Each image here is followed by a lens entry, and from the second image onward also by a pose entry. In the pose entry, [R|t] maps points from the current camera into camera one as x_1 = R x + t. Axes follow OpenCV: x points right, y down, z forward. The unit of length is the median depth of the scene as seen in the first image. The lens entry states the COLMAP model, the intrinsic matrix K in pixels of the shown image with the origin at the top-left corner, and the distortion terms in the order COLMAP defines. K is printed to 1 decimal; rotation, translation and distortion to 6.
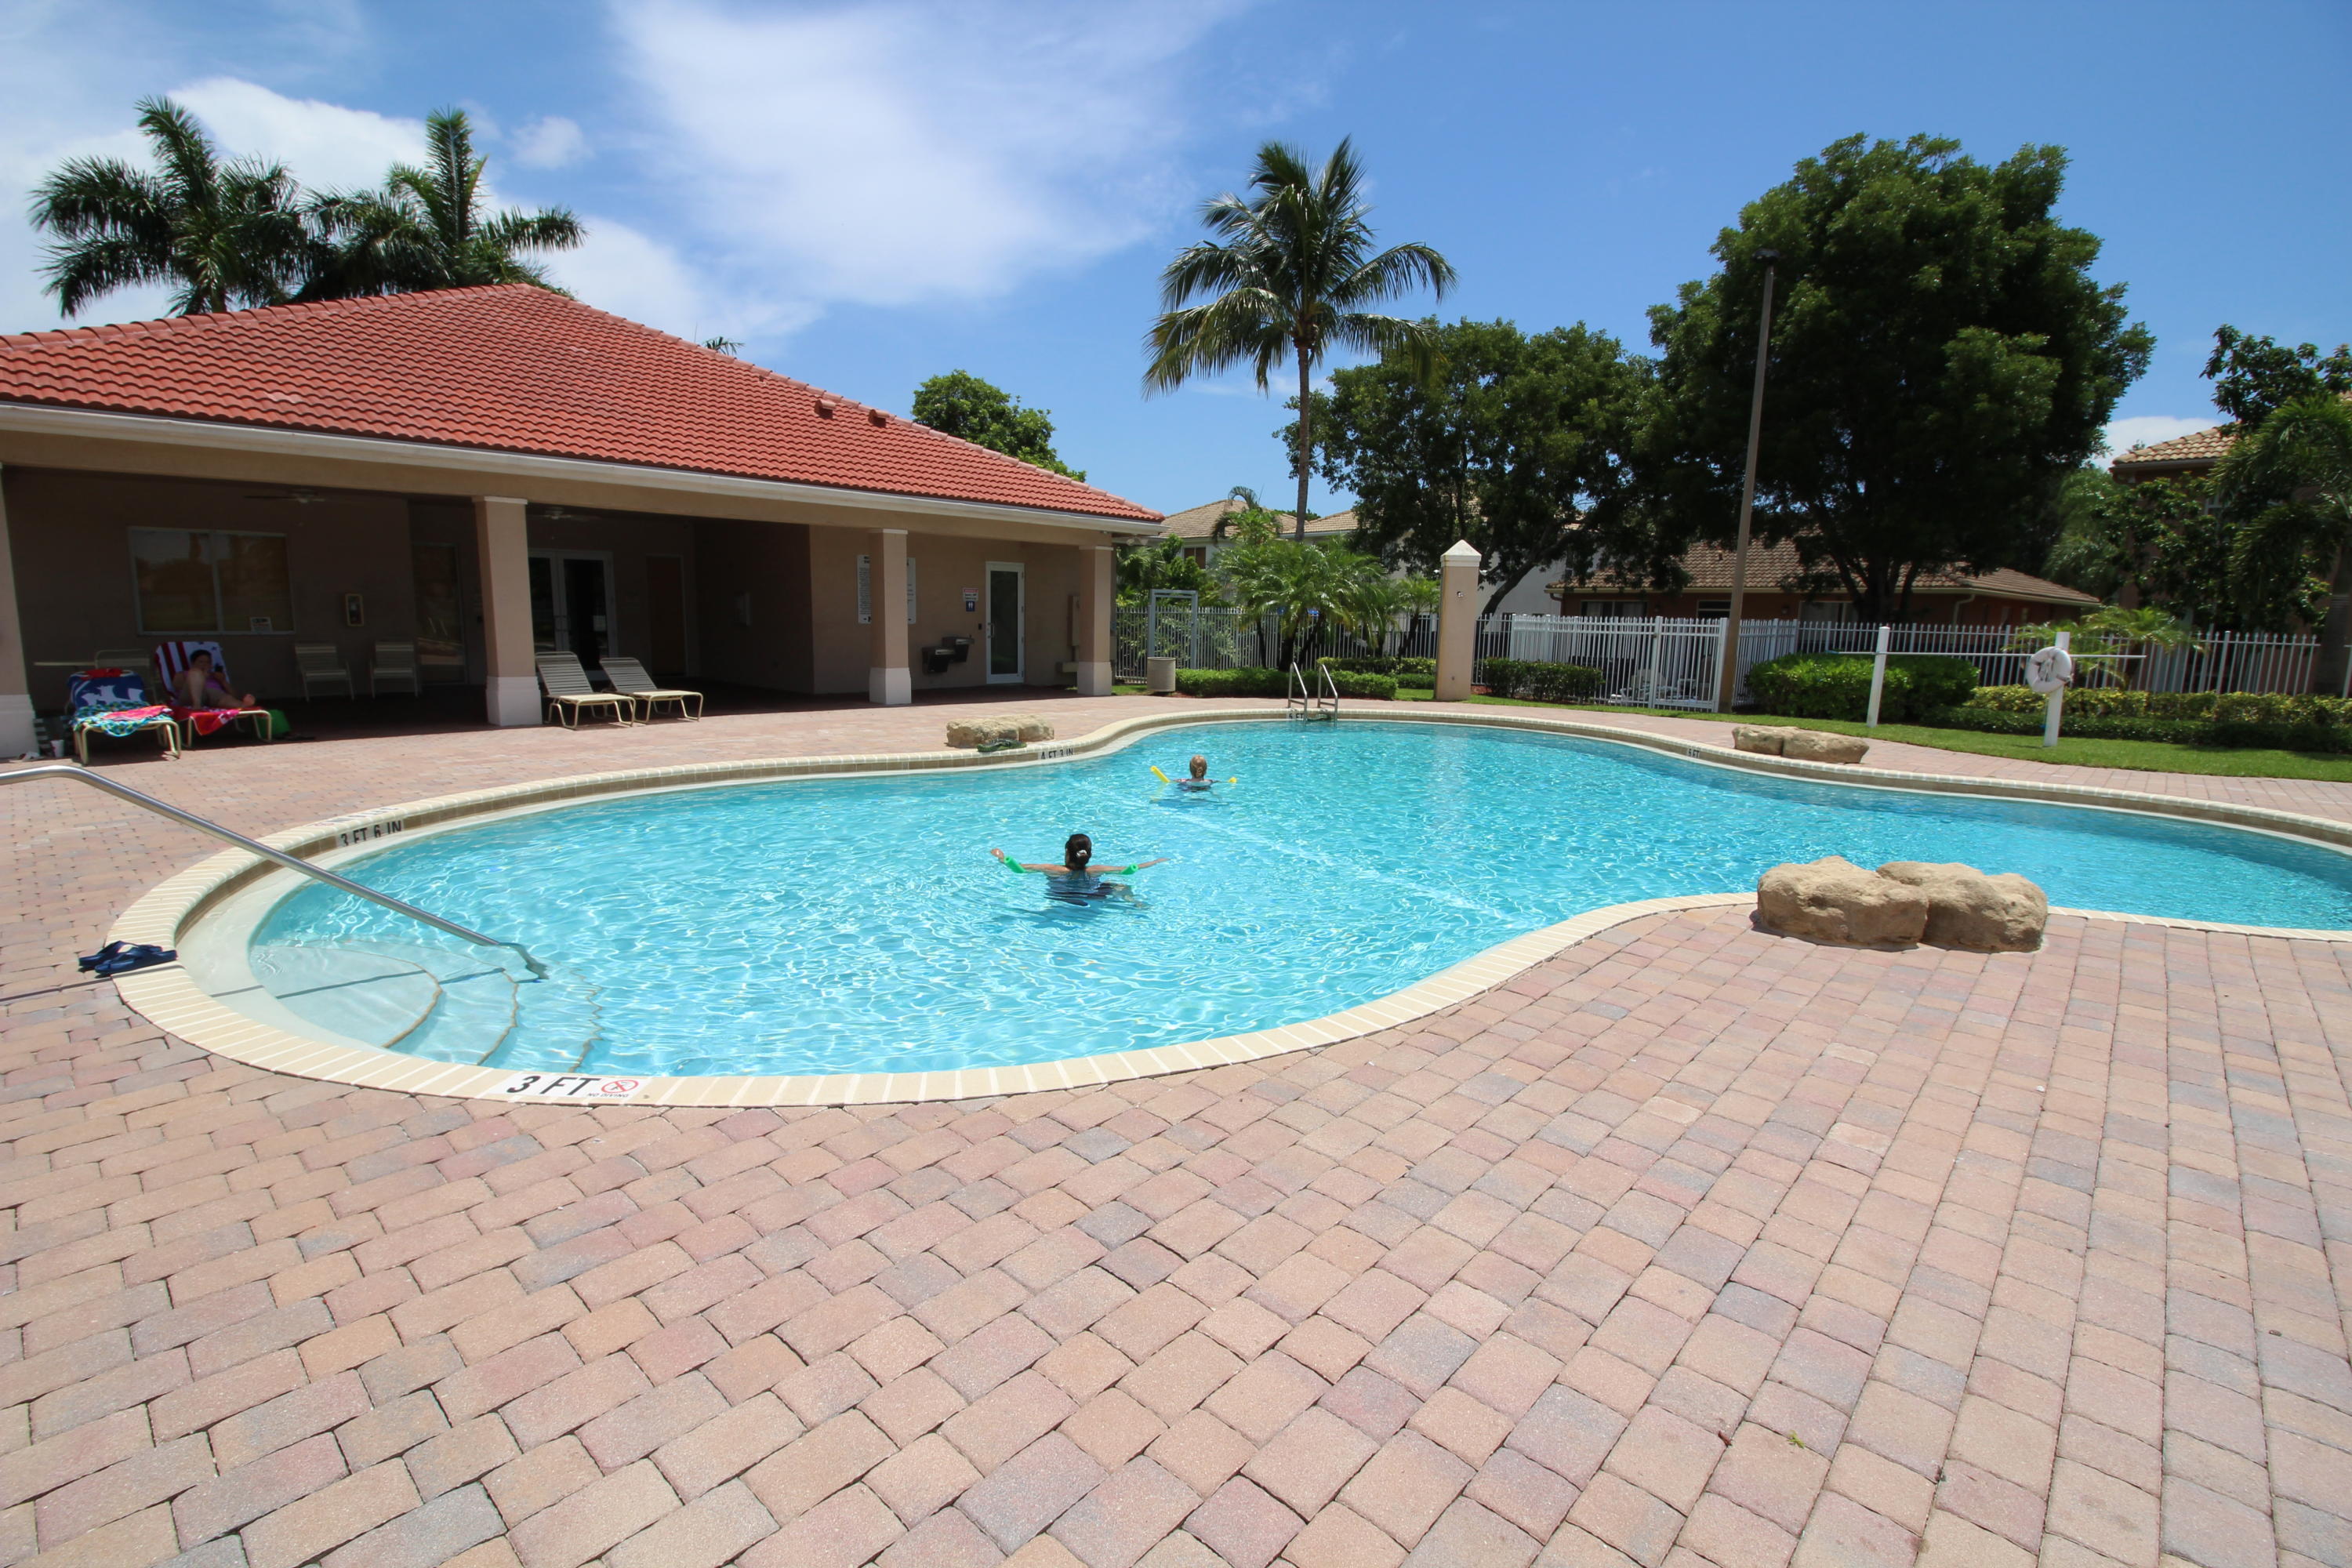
lens RADIAL K [[1104.6, 0, 1166.6], [0, 1104.6, 789.5], [0, 0, 1]] dist [-0.000910, -0.013818]
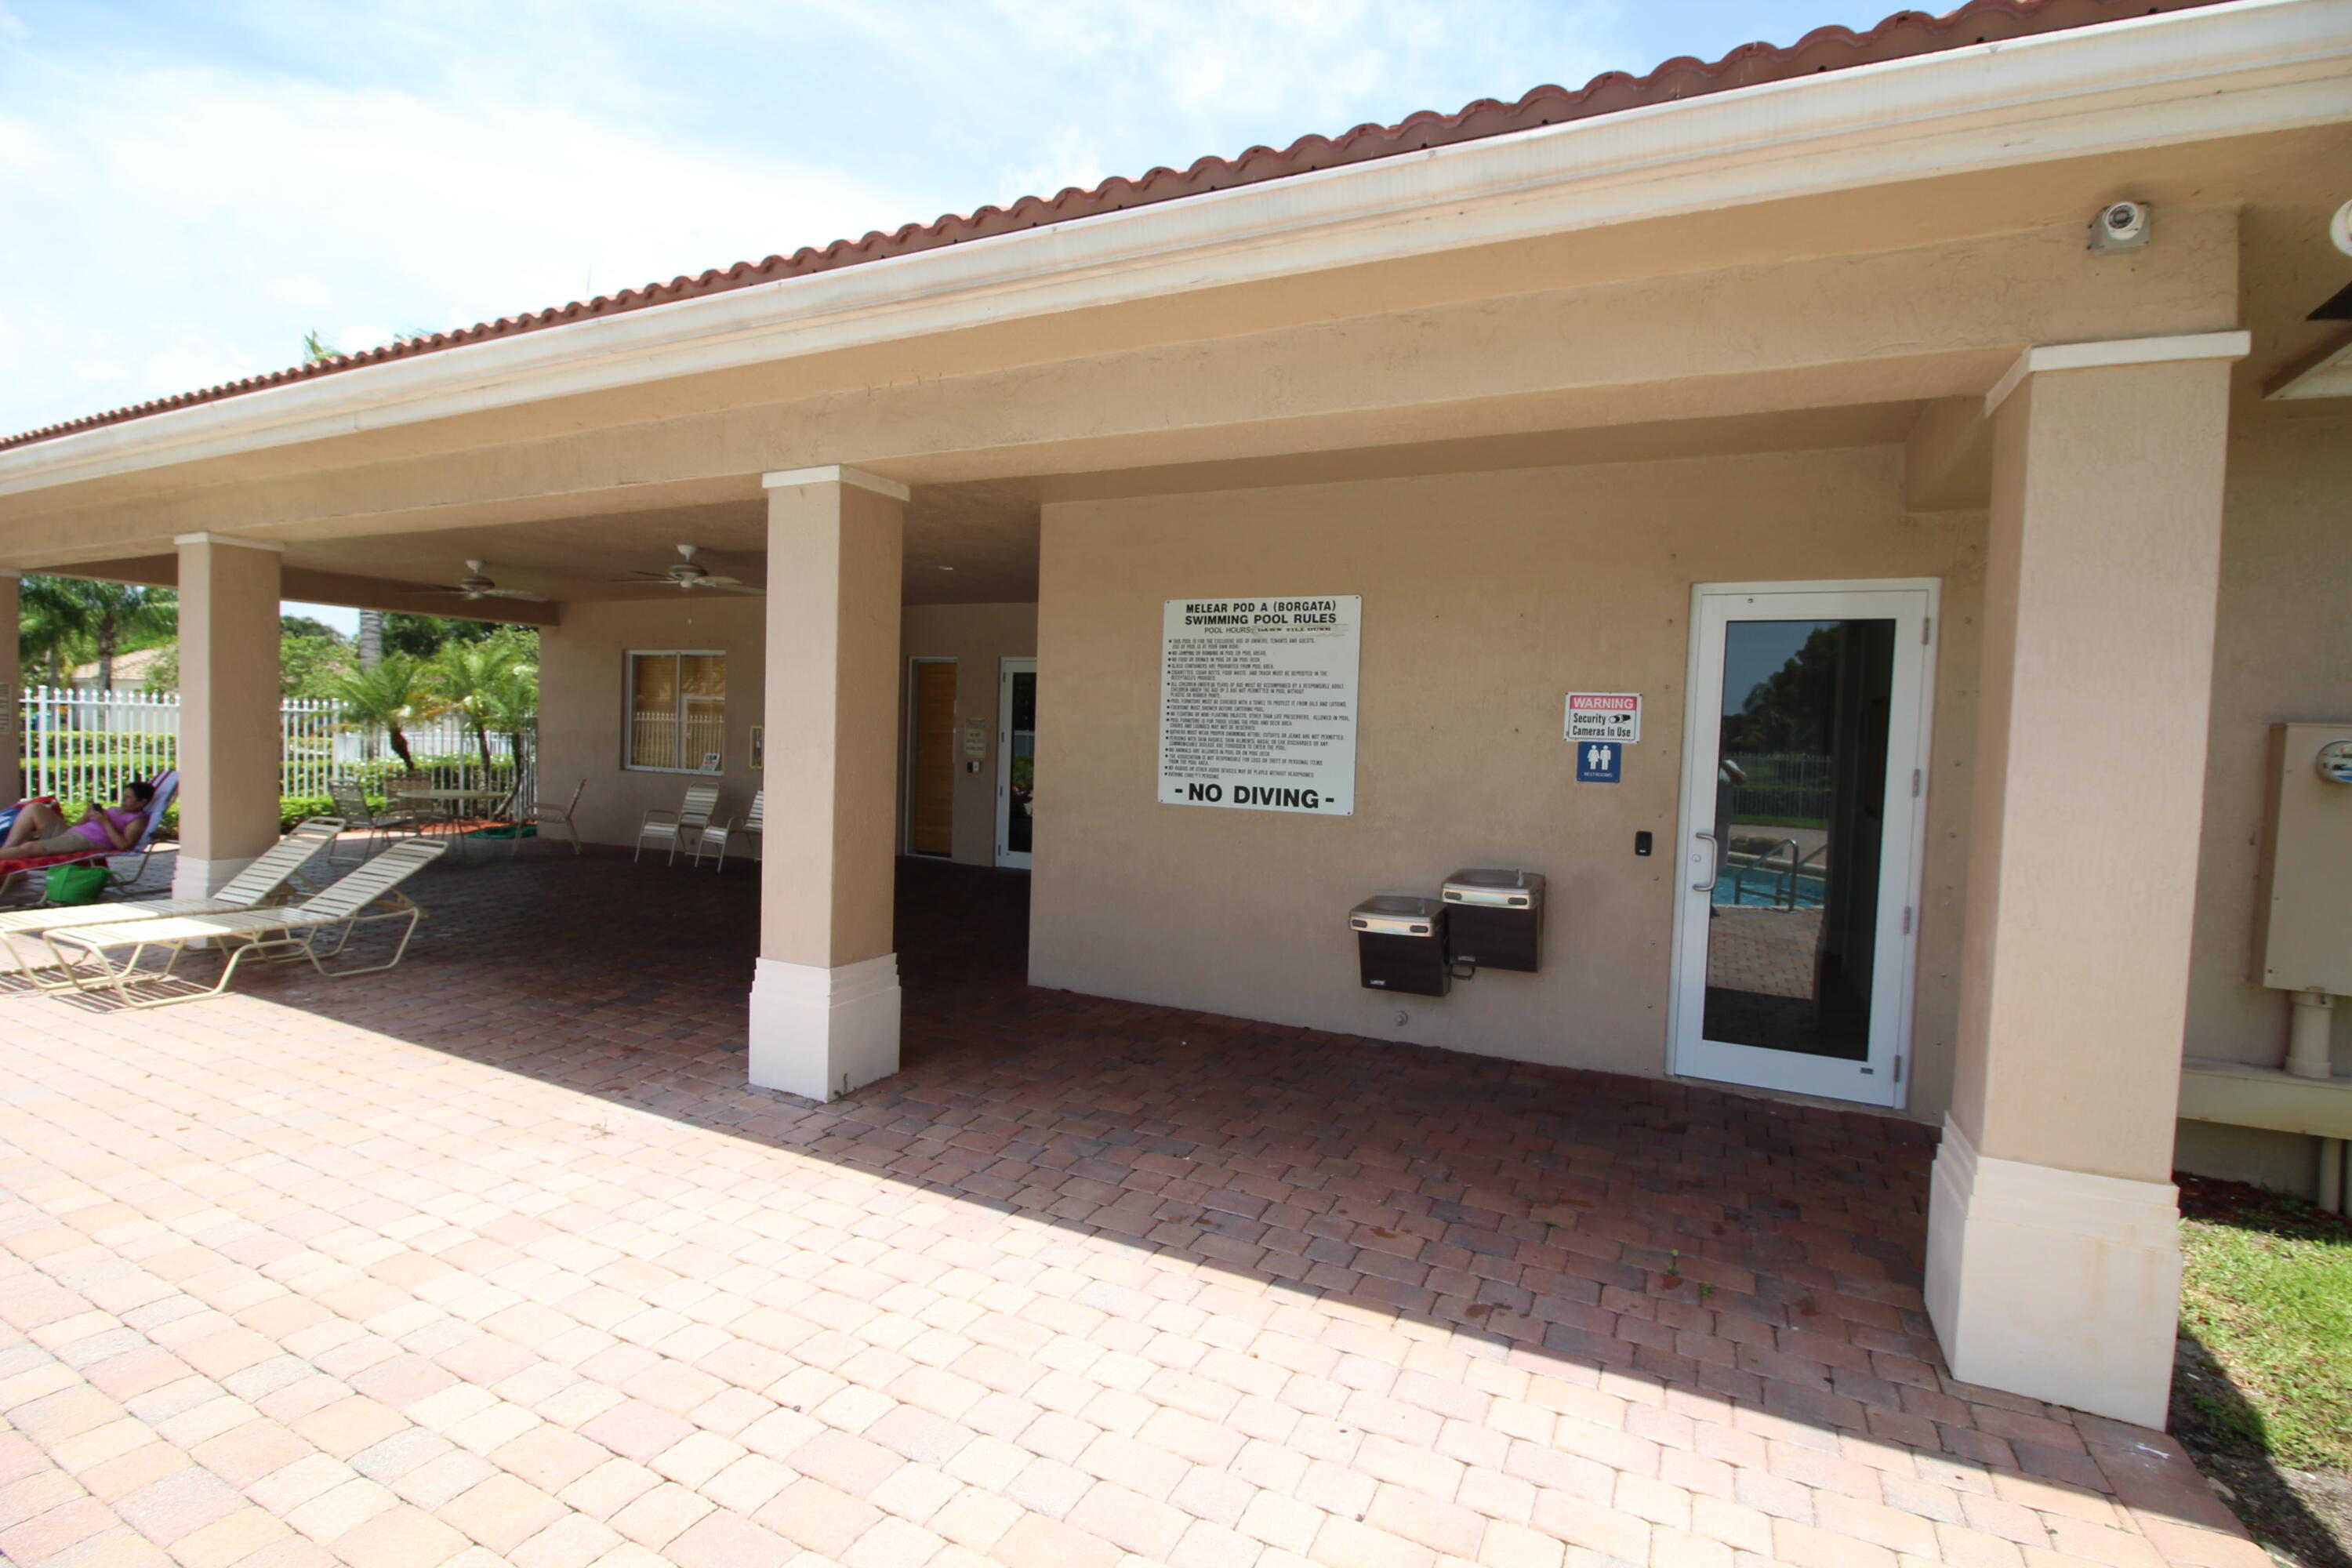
lens RADIAL K [[1104.6, 0, 1166.6], [0, 1104.6, 789.5], [0, 0, 1]] dist [-0.000910, -0.013818]
pose [[0.291123, 0.036950, -0.955972, 0.038985], [-0.184926, 0.982581, -0.018337, -0.139893], [0.938642, 0.182123, 0.292885, 0.854043]]
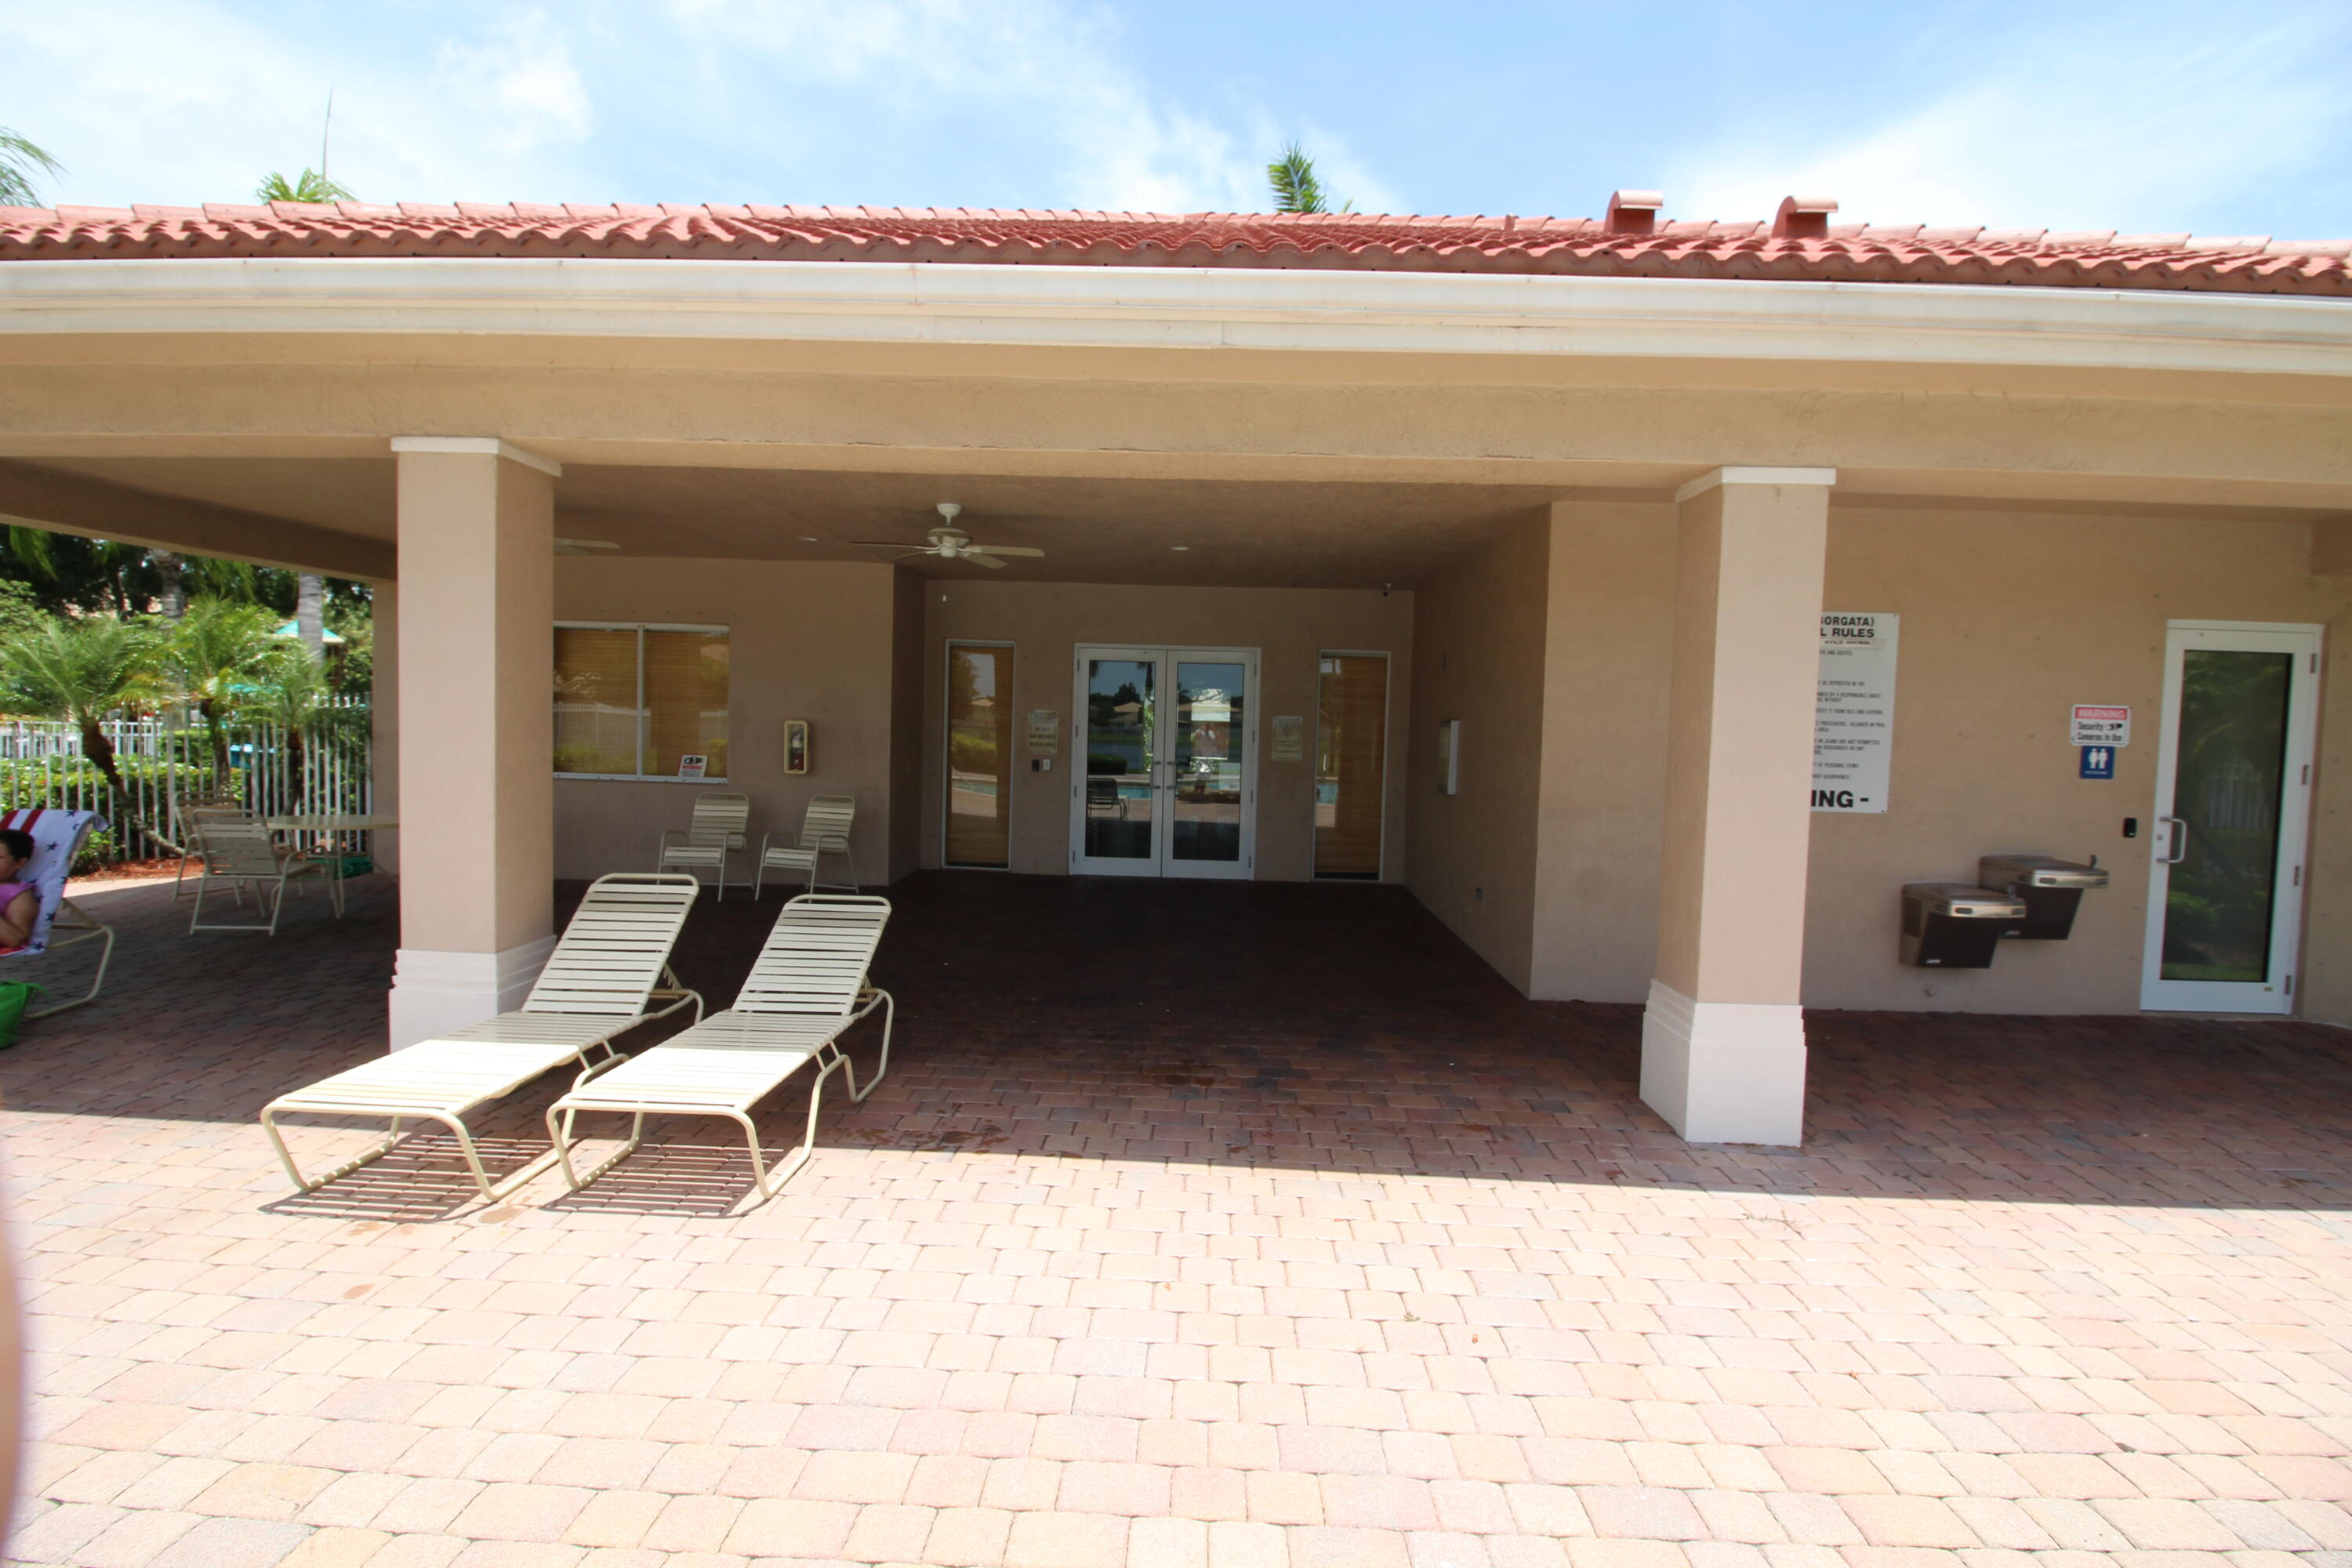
lens RADIAL K [[1104.6, 0, 1166.6], [0, 1104.6, 789.5], [0, 0, 1]] dist [-0.000910, -0.013818]
pose [[0.663828, 0.042204, -0.746693, -0.124327], [-0.136740, 0.988426, -0.065699, -0.104753], [0.735278, 0.145716, 0.661916, 0.619978]]
